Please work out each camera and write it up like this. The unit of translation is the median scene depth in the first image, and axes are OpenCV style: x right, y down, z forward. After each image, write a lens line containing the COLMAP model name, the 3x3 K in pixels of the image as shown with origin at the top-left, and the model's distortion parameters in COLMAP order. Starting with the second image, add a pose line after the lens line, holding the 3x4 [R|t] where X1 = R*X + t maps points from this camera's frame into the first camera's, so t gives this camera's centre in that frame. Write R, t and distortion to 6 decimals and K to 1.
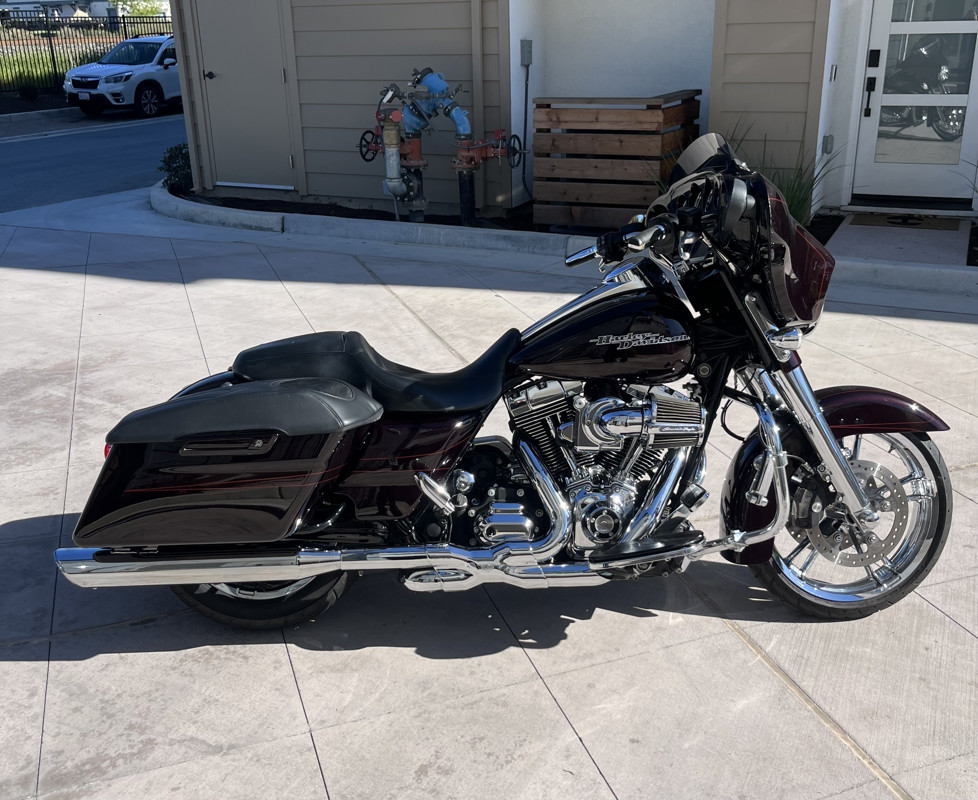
lens RADIAL K [[966.7, 0, 481.1], [0, 966.7, 390.3], [0, 0, 1]] dist [0.013262, 0.000000]
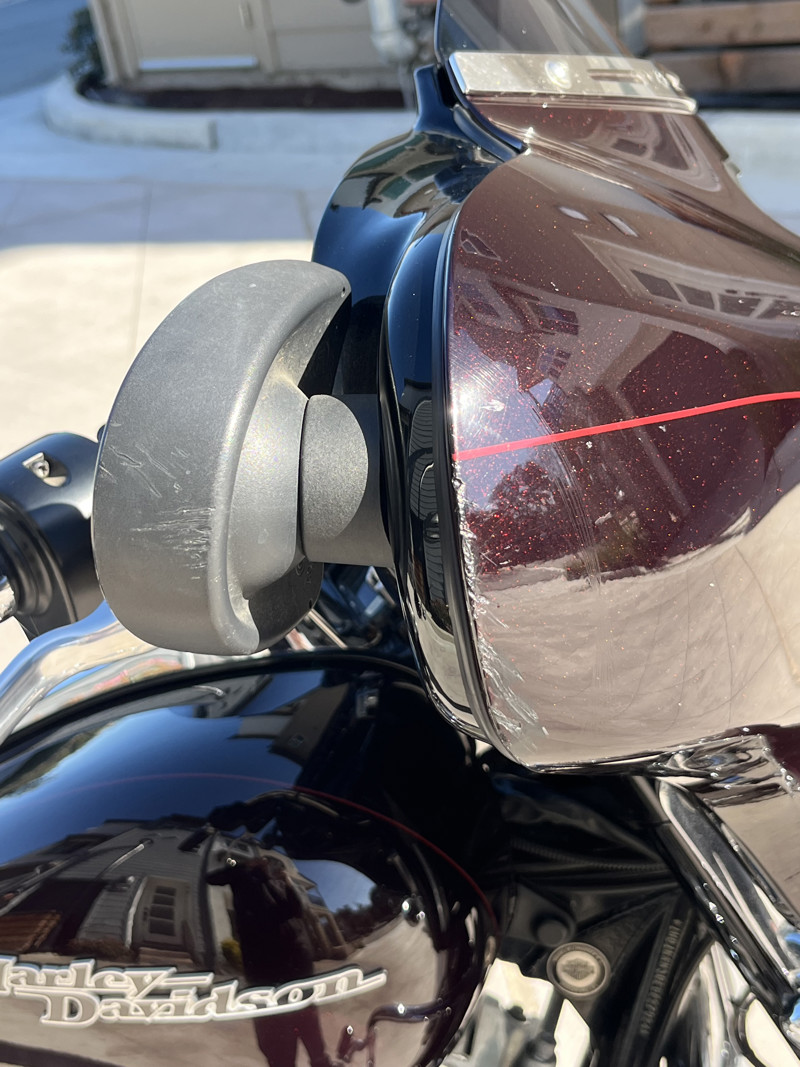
lens RADIAL K [[1352.0, 0, 397.9], [0, 1352.0, 534.4], [0, 0, 1]] dist [-0.018239, 0.000000]
pose [[0.970821, -0.021649, -0.238827, 0.276901], [0.059960, 0.986197, 0.154337, -0.180159], [0.232189, -0.164153, 0.958719, 0.723540]]
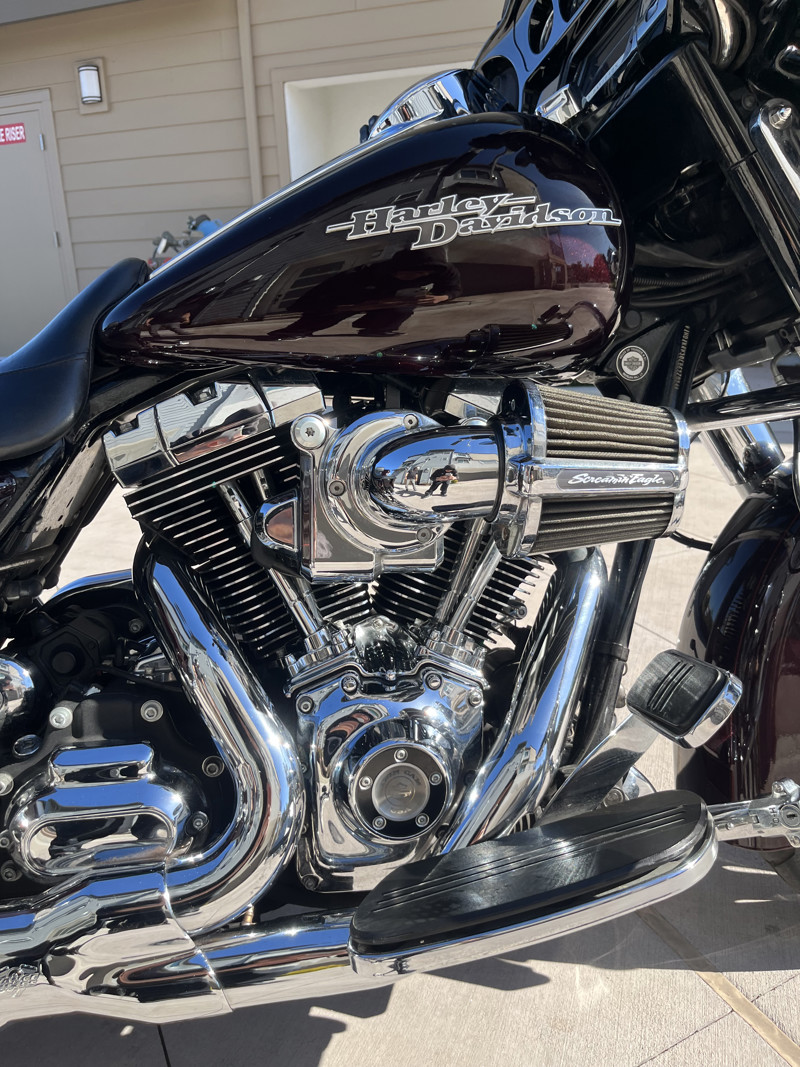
lens RADIAL K [[804.7, 0, 410.1], [0, 804.7, 527.0], [0, 0, 1]] dist [0.039723, -0.061330]
pose [[0.991497, -0.045141, 0.122048, 0.099052], [0.052691, 0.996845, -0.059357, 0.063793], [-0.118984, 0.065283, 0.990748, 0.708132]]
